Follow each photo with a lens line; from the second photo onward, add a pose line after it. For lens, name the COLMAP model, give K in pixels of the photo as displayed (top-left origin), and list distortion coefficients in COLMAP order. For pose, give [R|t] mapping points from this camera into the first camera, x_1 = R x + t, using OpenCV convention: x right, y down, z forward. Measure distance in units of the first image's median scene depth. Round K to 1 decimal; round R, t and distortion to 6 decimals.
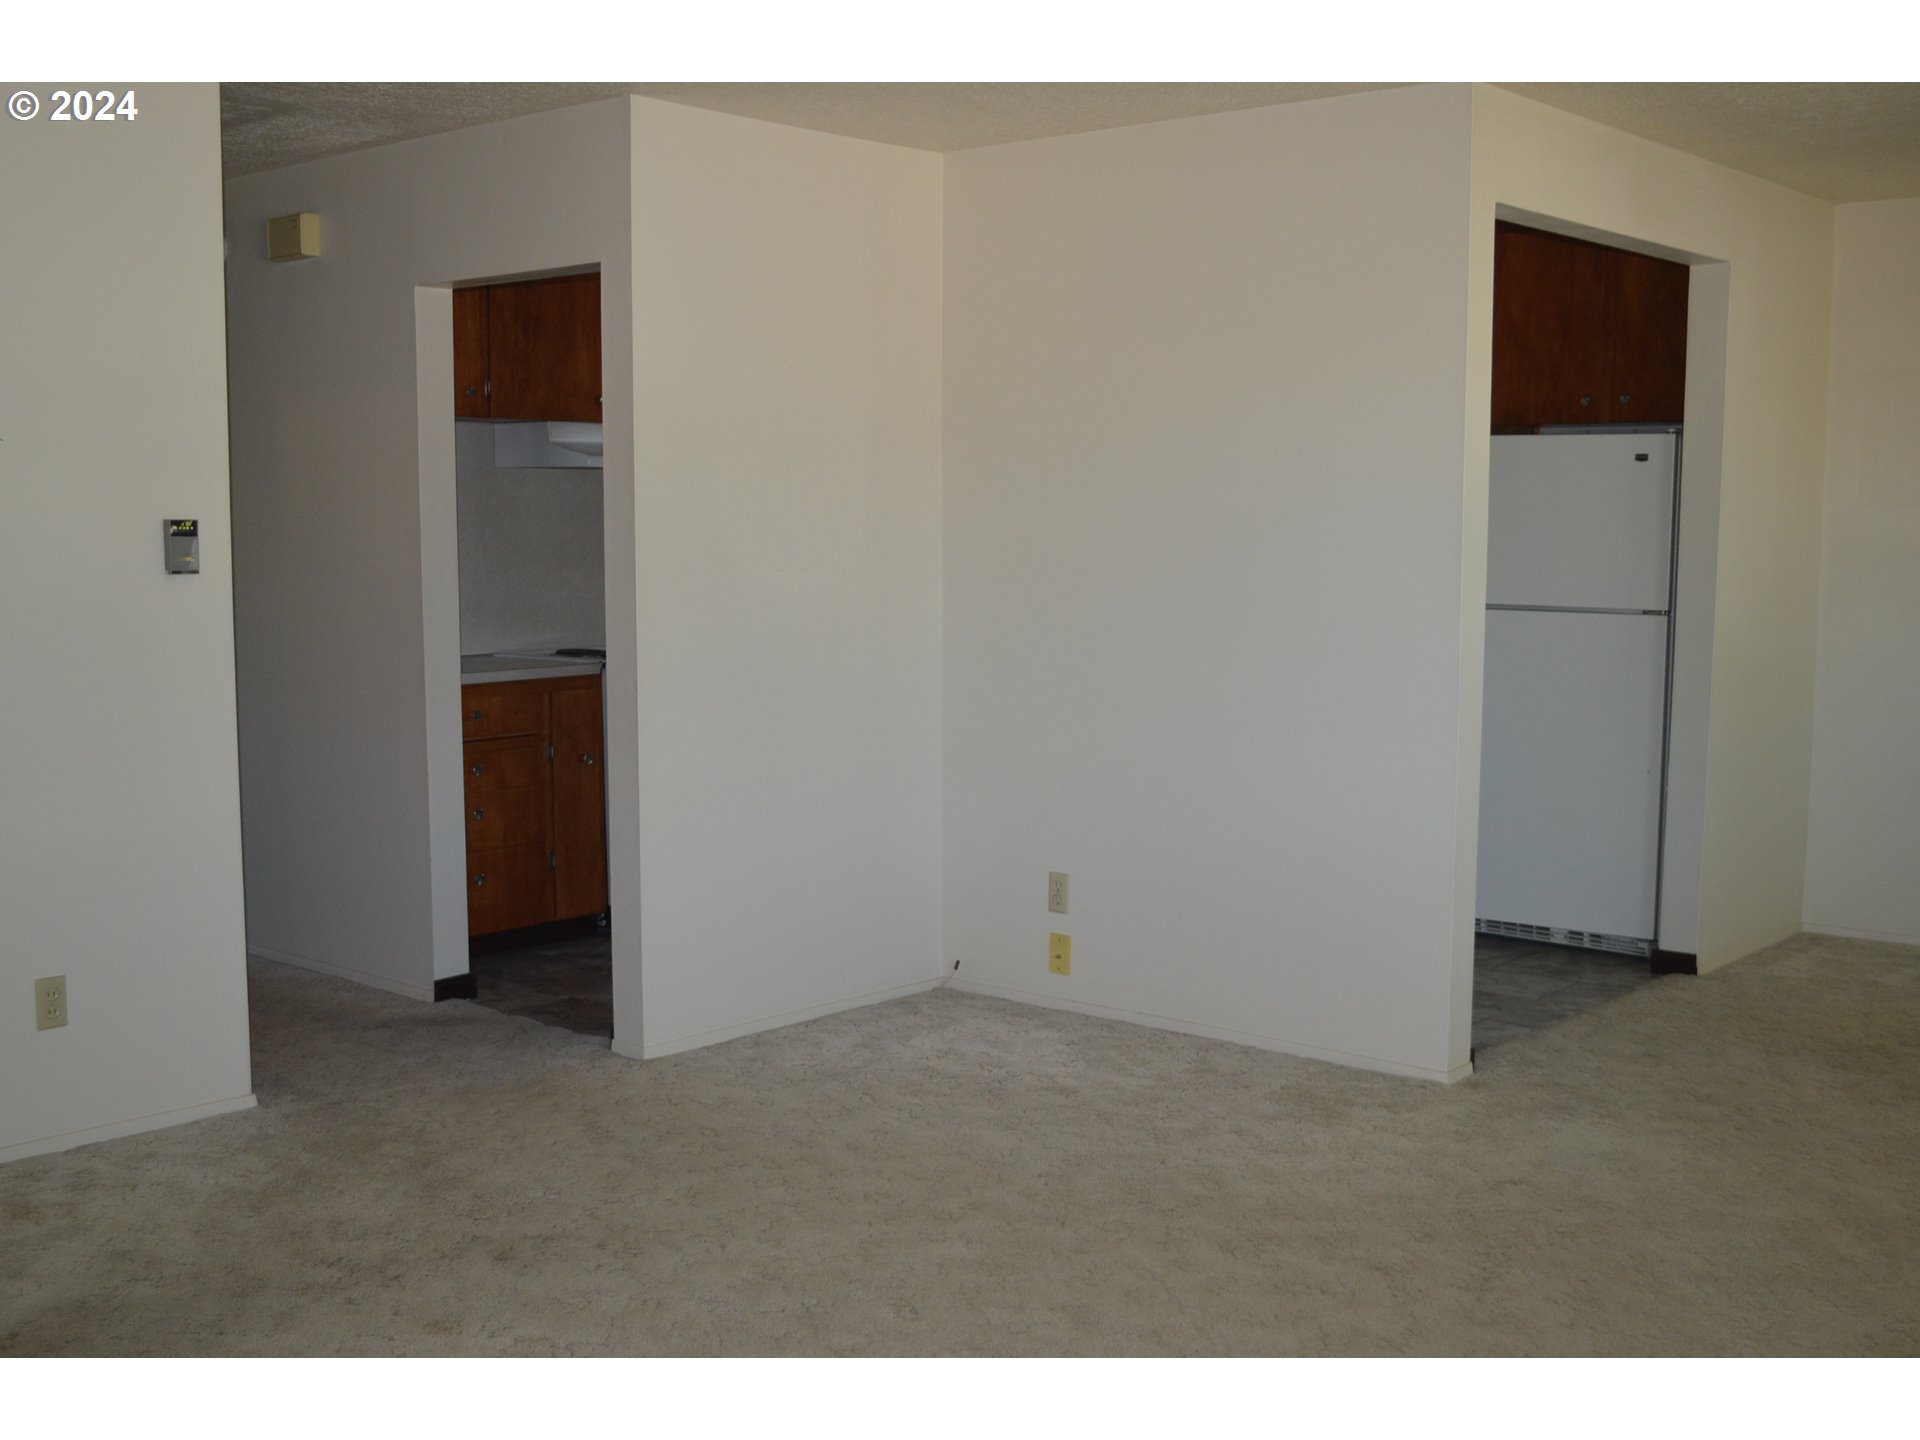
lens RADIAL K [[2084.3, 0, 960.0], [0, 2084.3, 720.0], [0, 0, 1]] dist [-0.036295, -0.049045]
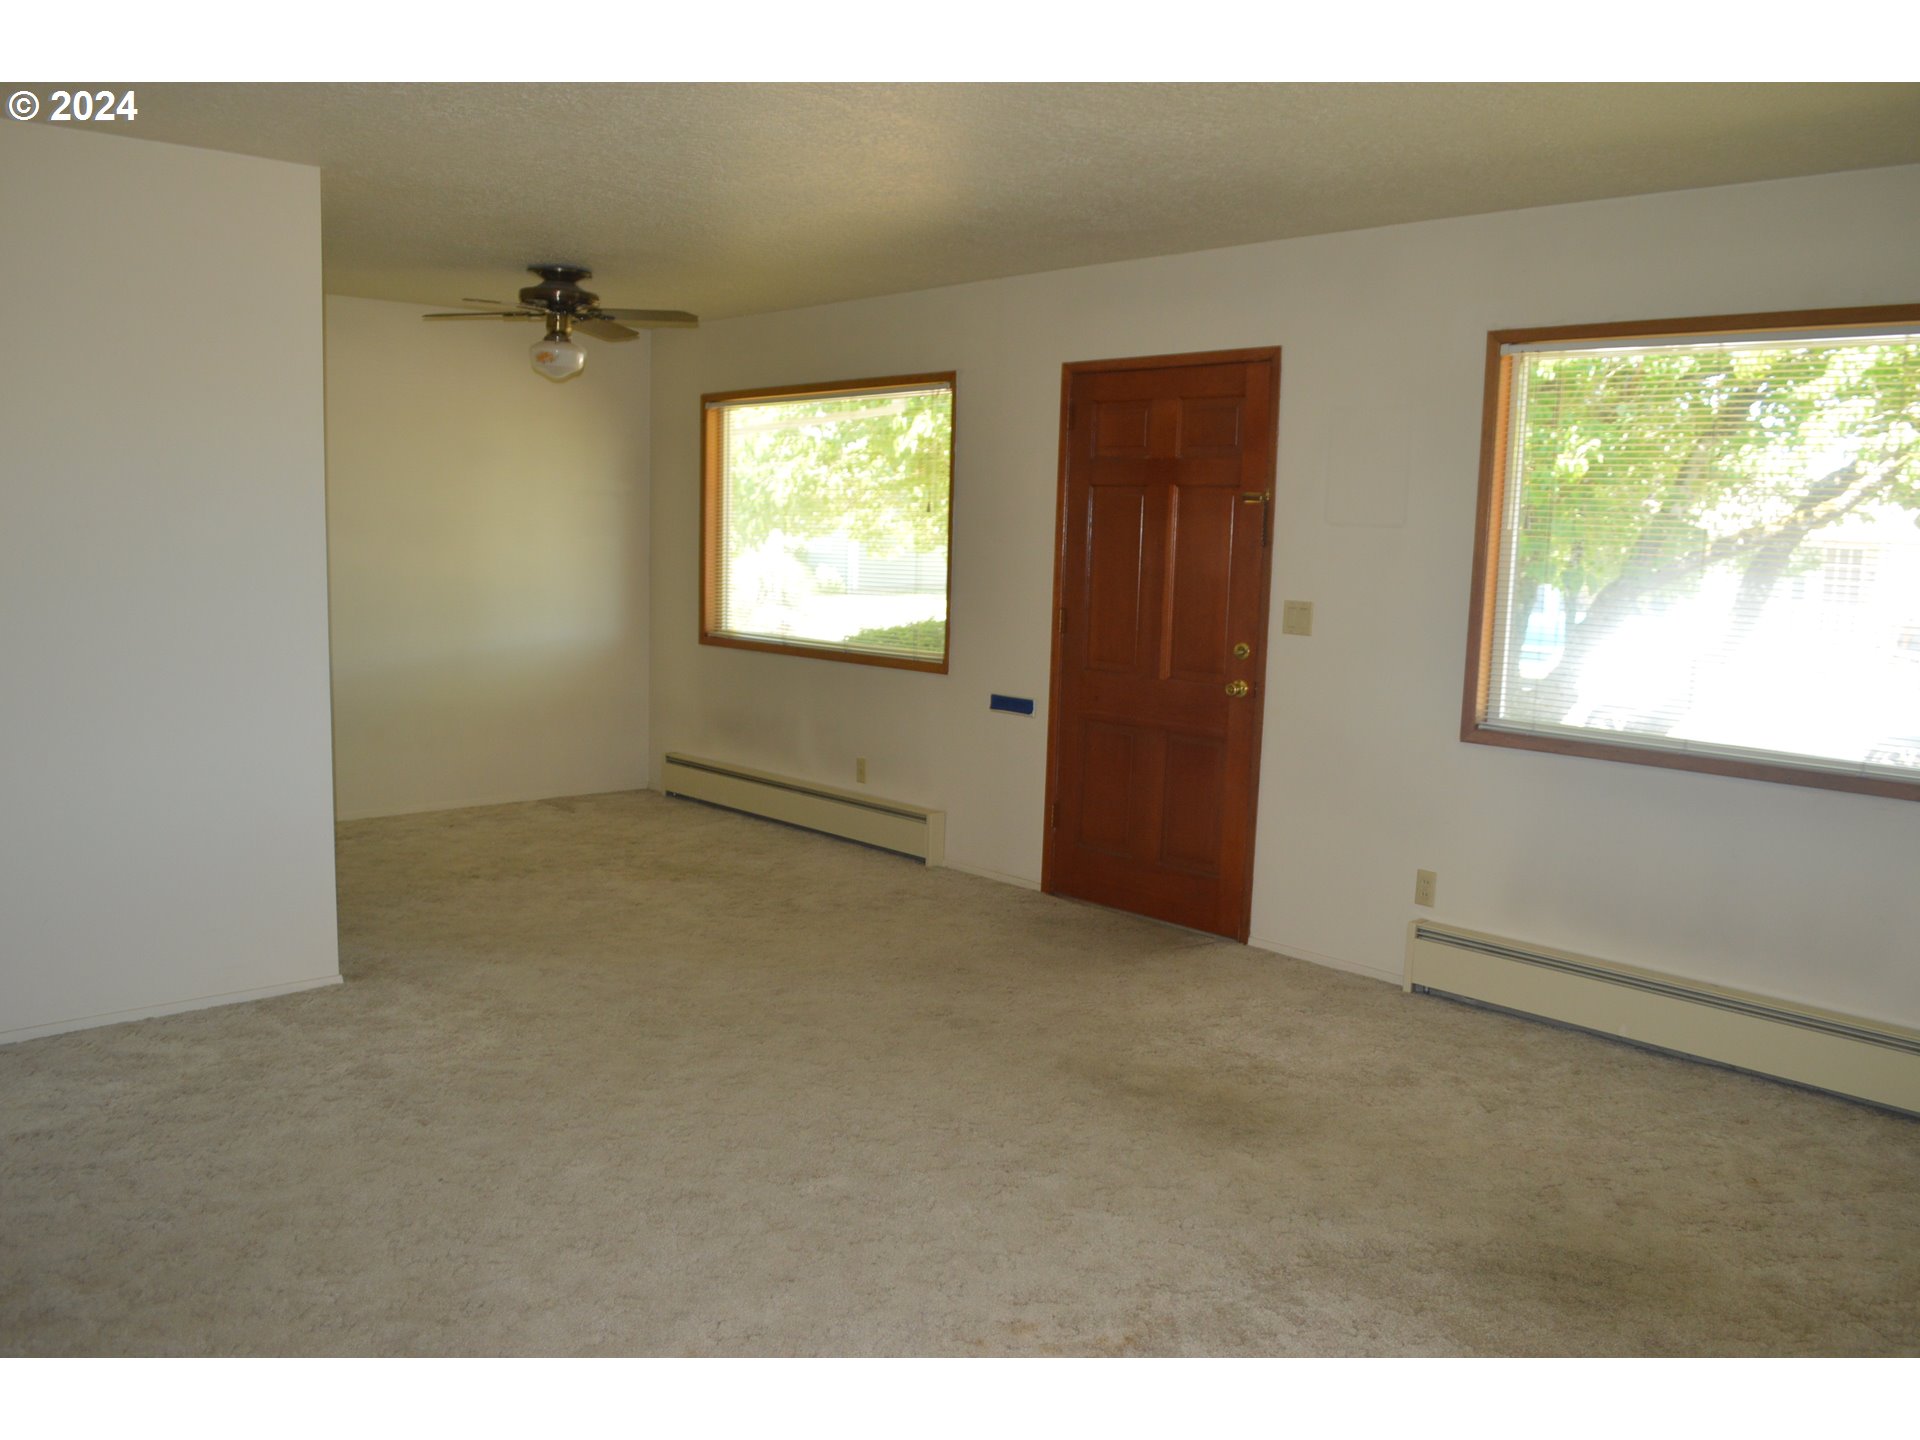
lens RADIAL K [[1528.9, 0, 960.0], [0, 1528.9, 720.0], [0, 0, 1]] dist [-0.090105, -0.002966]
pose [[0.102775, -0.124627, 0.986866, -0.482892], [0.074322, 0.990309, 0.117321, -0.048489], [-0.991924, 0.061289, 0.111042, 0.419353]]
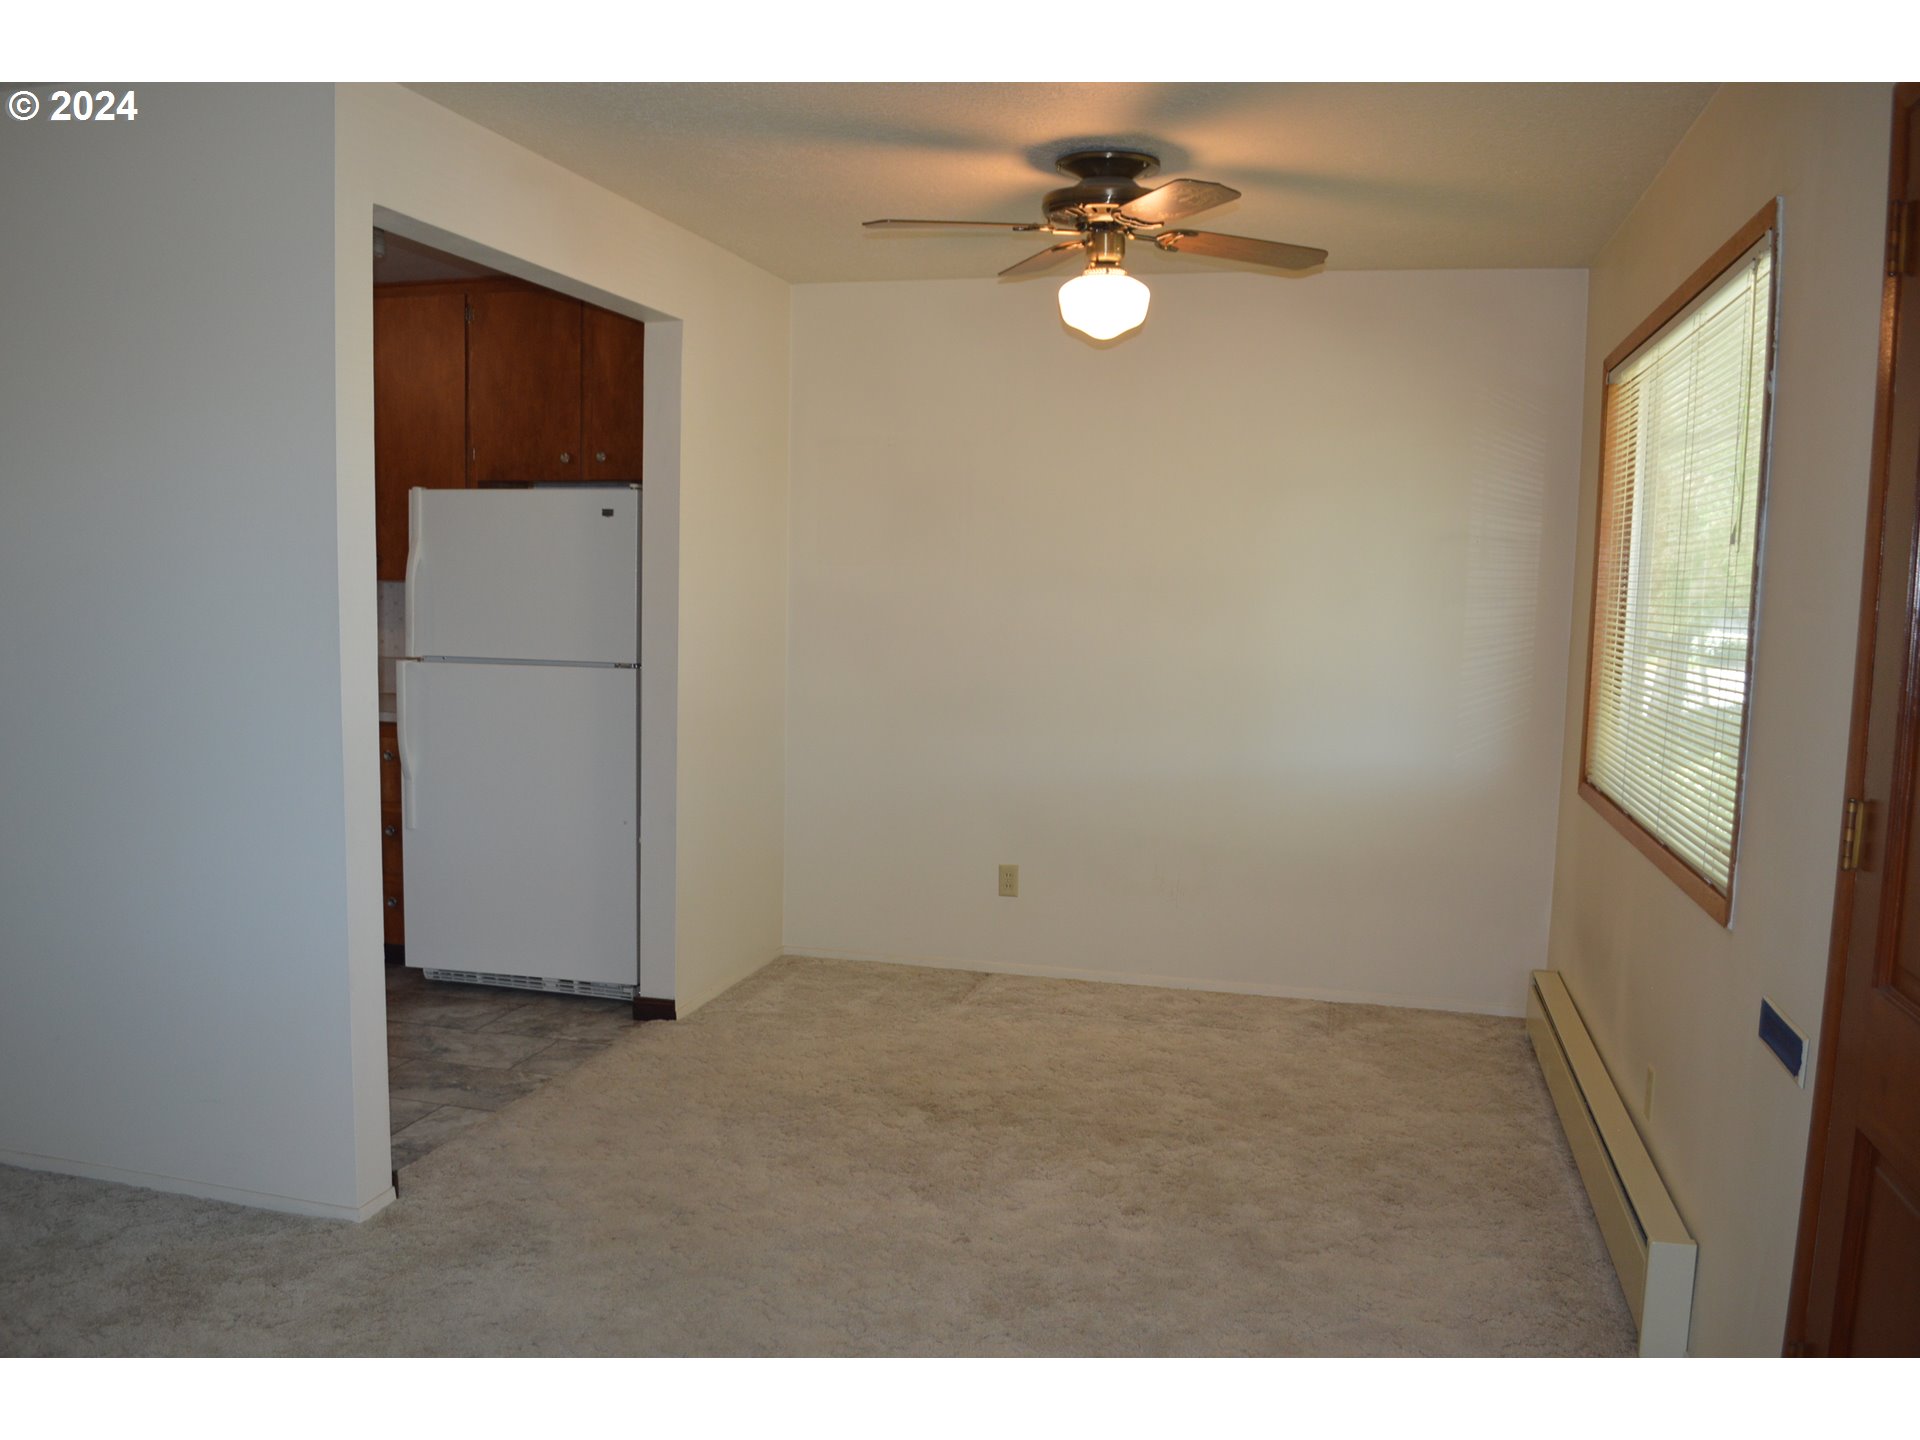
lens RADIAL K [[1528.9, 0, 960.0], [0, 1528.9, 720.0], [0, 0, 1]] dist [-0.090105, -0.002966]
pose [[0.895347, -0.029574, 0.444386, 0.152281], [0.030094, 0.999530, 0.005887, -0.025002], [-0.444352, 0.008102, 0.895816, 0.264131]]
